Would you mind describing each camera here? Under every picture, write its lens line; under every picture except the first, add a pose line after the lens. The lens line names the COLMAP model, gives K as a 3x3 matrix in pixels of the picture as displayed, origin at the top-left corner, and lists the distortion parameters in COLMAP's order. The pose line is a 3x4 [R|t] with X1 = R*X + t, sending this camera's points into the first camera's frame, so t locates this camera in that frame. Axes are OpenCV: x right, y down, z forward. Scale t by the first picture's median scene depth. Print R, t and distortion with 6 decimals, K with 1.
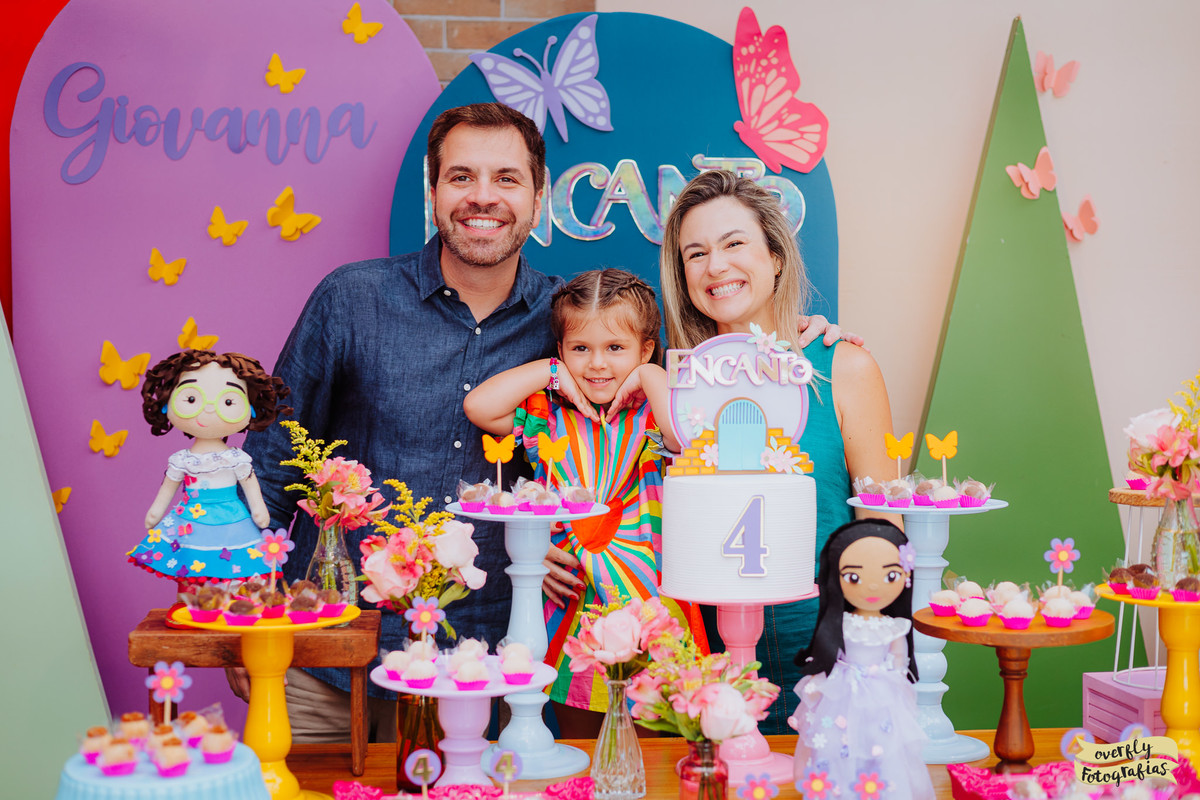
lens RADIAL K [[1705.0, 0, 599.0], [0, 1705.0, 400.7], [0, 0, 1]] dist [-0.008868, 0.076859]
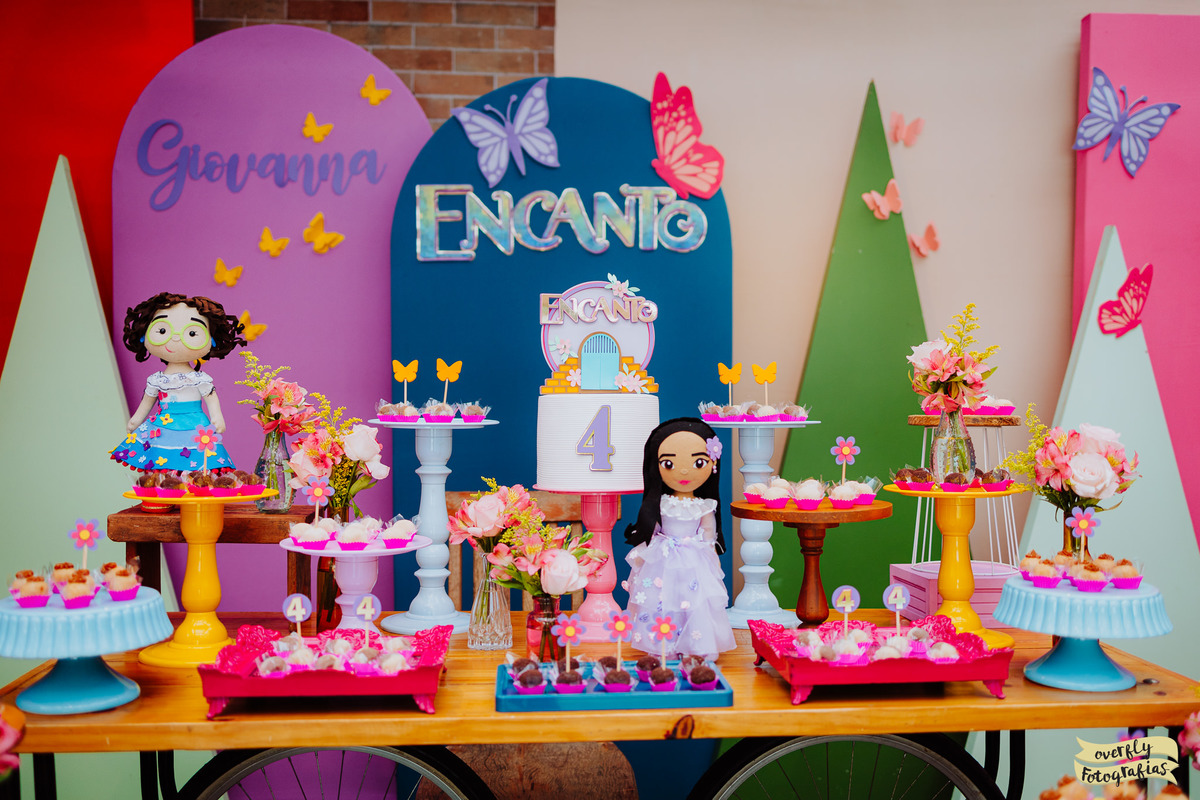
lens RADIAL K [[1203.0, 0, 600.0], [0, 1203.0, 400.0], [0, 0, 1]] dist [0.017022, 0.004943]
pose [[0.999046, 0.003145, -0.043547, 0.121747], [-0.004412, 0.999569, -0.029027, 0.073439], [0.043437, 0.029192, 0.998630, 0.117833]]
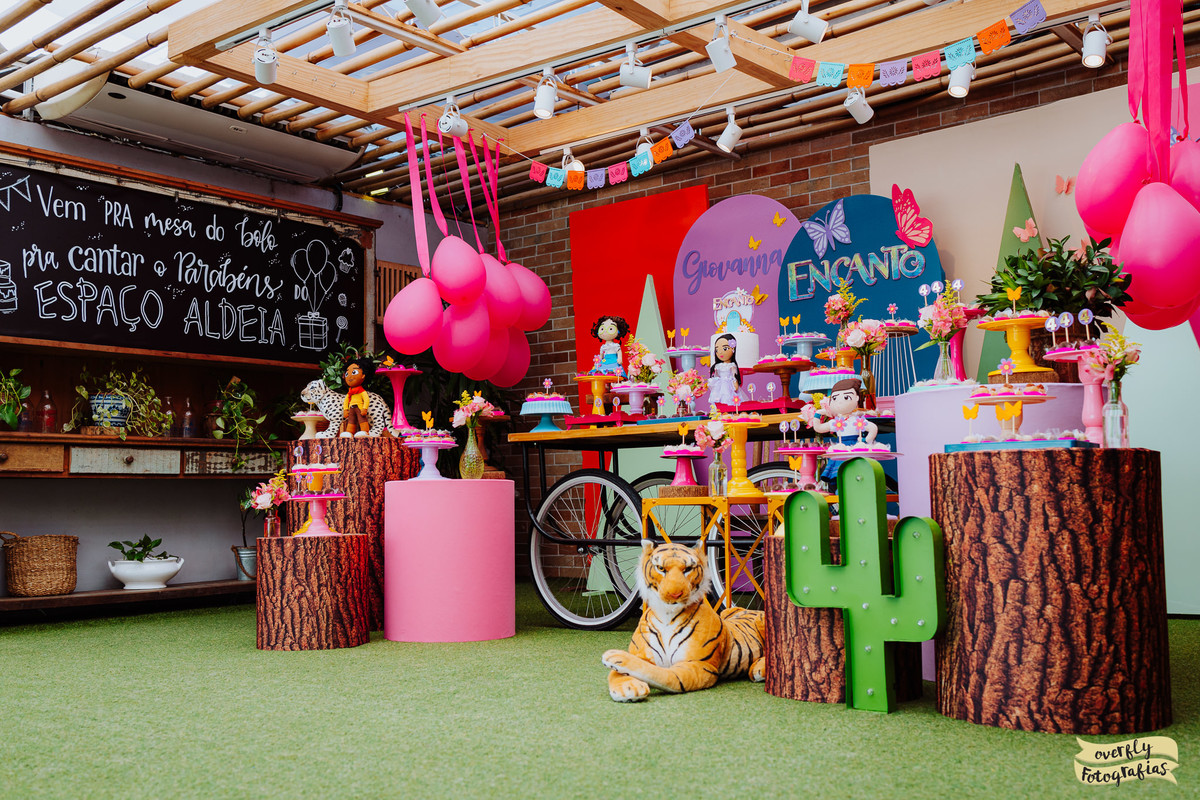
lens RADIAL K [[1197.4, 0, 600.0], [0, 1197.4, 400.0], [0, 0, 1]] dist [0.017001, 0.010988]
pose [[0.718268, -0.074344, -0.691783, 1.429327], [-0.010591, 0.992991, -0.117711, 0.427167], [0.695686, 0.091875, 0.712447, -0.741502]]
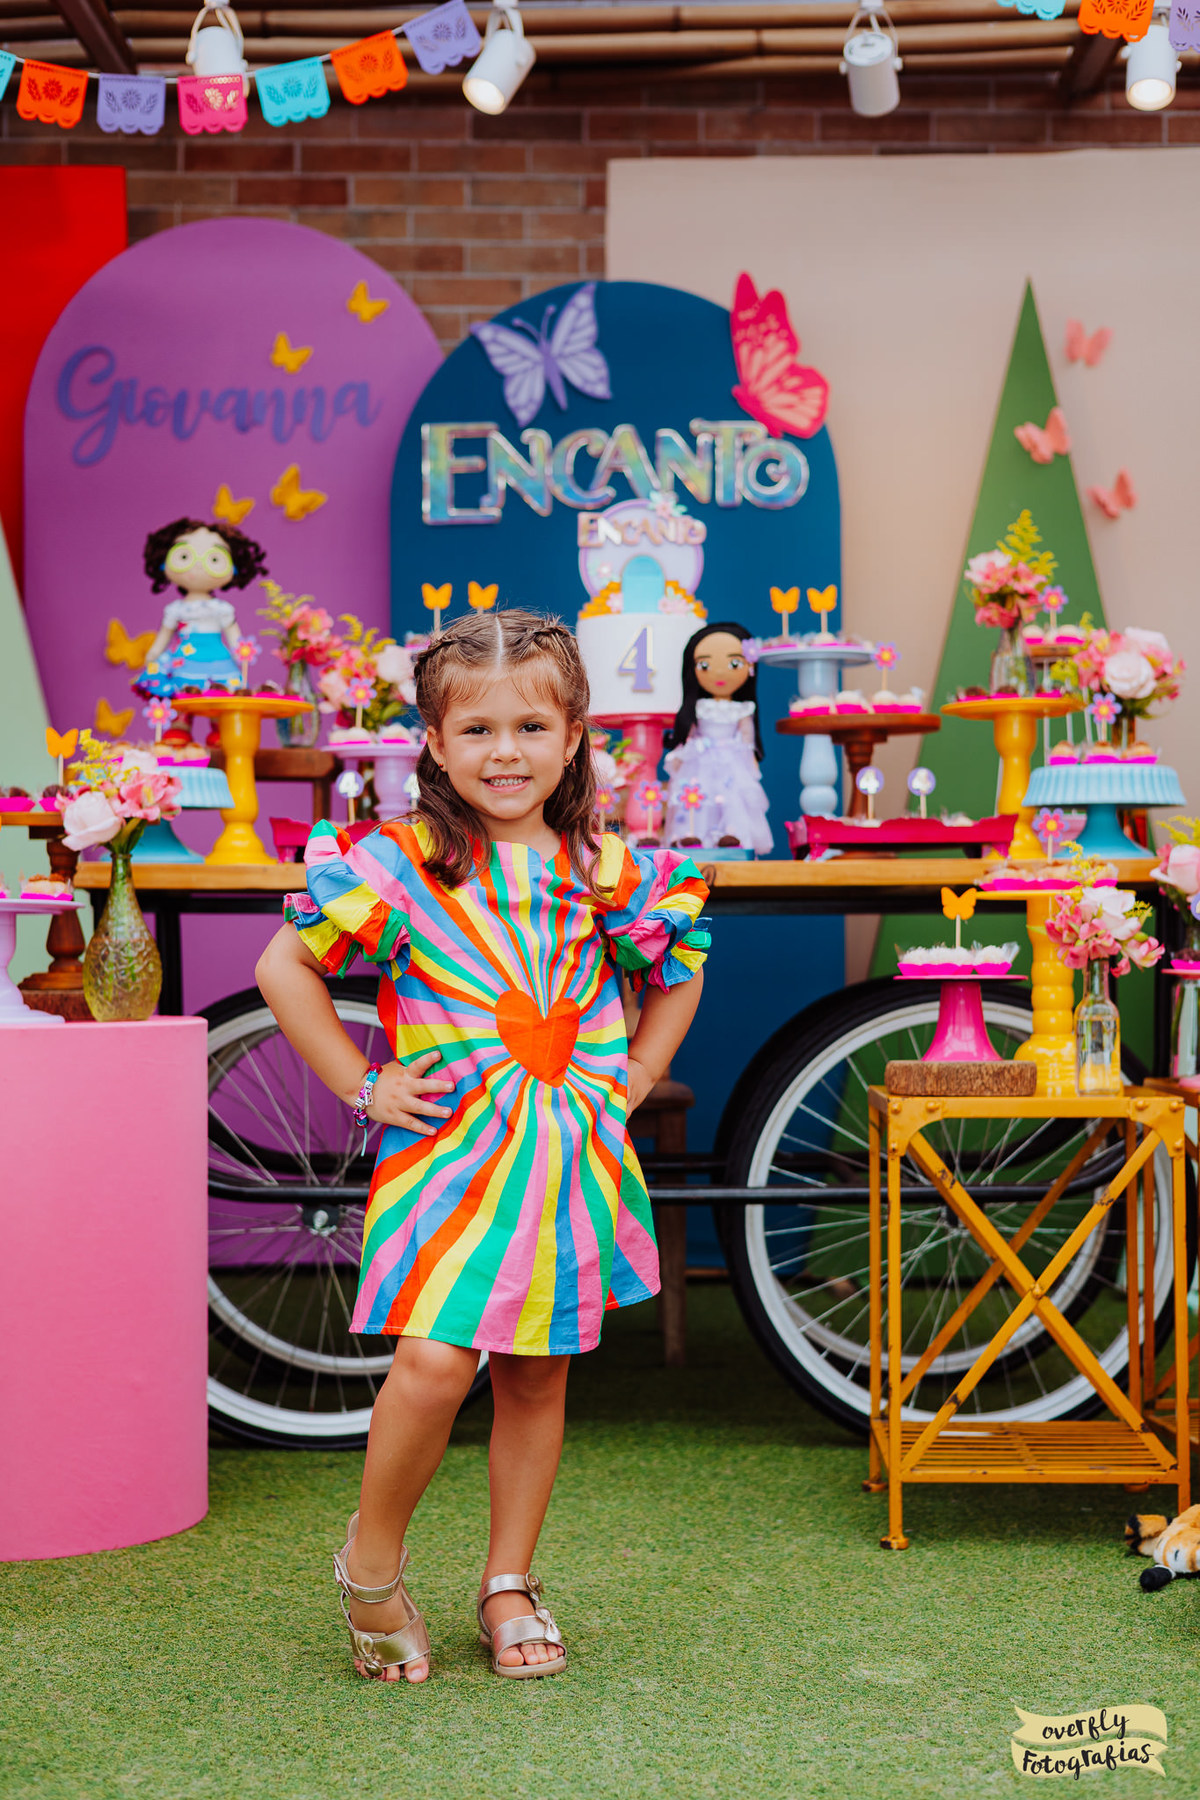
lens RADIAL K [[2651.6, 0, 596.0], [0, 2651.6, 921.1], [0, 0, 1]] dist [-0.013342, 0.080235]
pose [[0.995106, -0.001733, -0.098795, 0.230567], [-0.003083, 0.998815, -0.048570, 0.338581], [0.098762, 0.048637, 0.993922, -0.804629]]
